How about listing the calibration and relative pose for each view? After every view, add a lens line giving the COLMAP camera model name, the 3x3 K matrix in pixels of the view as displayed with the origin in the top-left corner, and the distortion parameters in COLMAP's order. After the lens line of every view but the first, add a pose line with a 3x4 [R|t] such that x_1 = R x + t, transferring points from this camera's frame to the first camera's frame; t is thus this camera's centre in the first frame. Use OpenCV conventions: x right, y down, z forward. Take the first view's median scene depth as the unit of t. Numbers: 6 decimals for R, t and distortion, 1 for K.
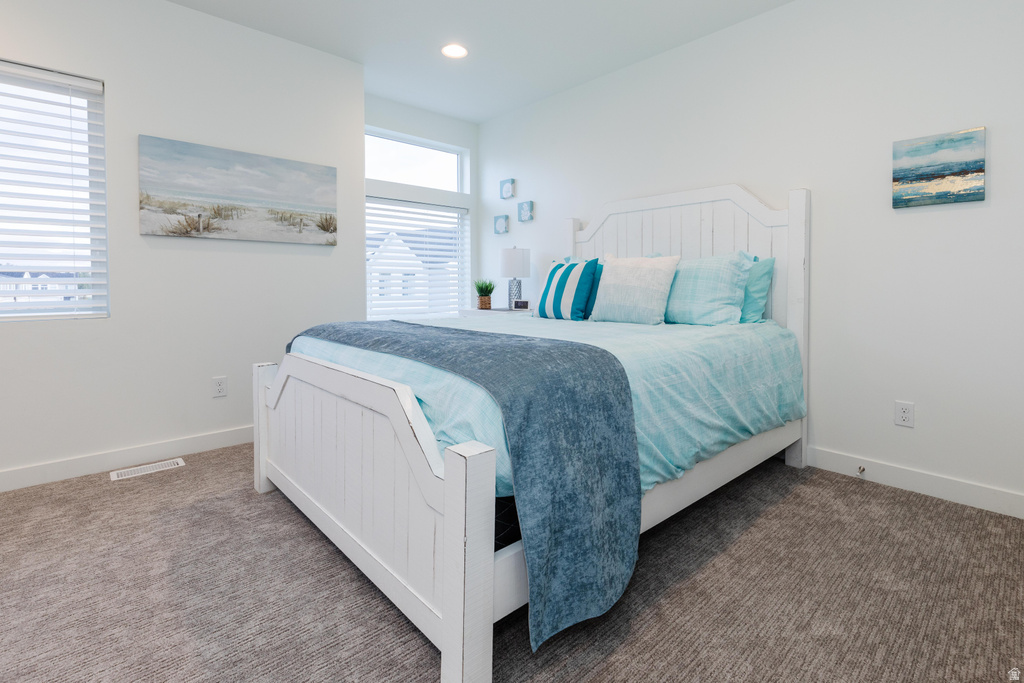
lens RADIAL K [[471.9, 0, 511.3], [0, 471.9, 326.6], [0, 0, 1]] dist [0.004636, 0.000049]
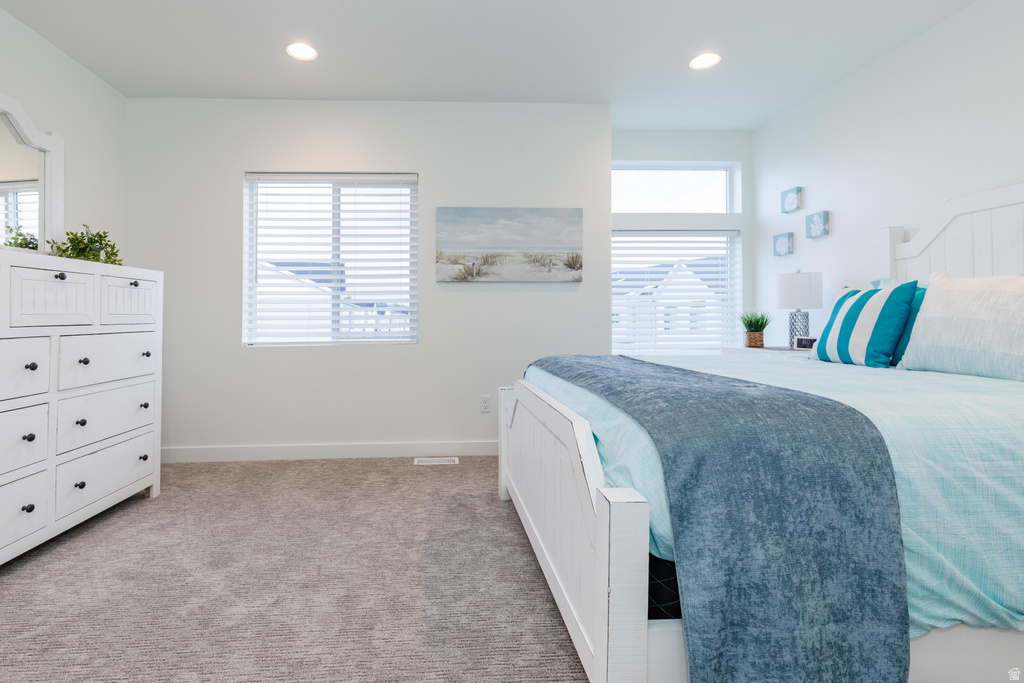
lens RADIAL K [[494.4, 0, 499.2], [0, 494.4, 345.4], [0, 0, 1]] dist [0.004958, -0.001815]
pose [[0.772797, 0.032133, -0.633839, 0.249135], [-0.051429, 0.998604, -0.012079, -0.010294], [0.632566, 0.041932, 0.773371, 0.054344]]
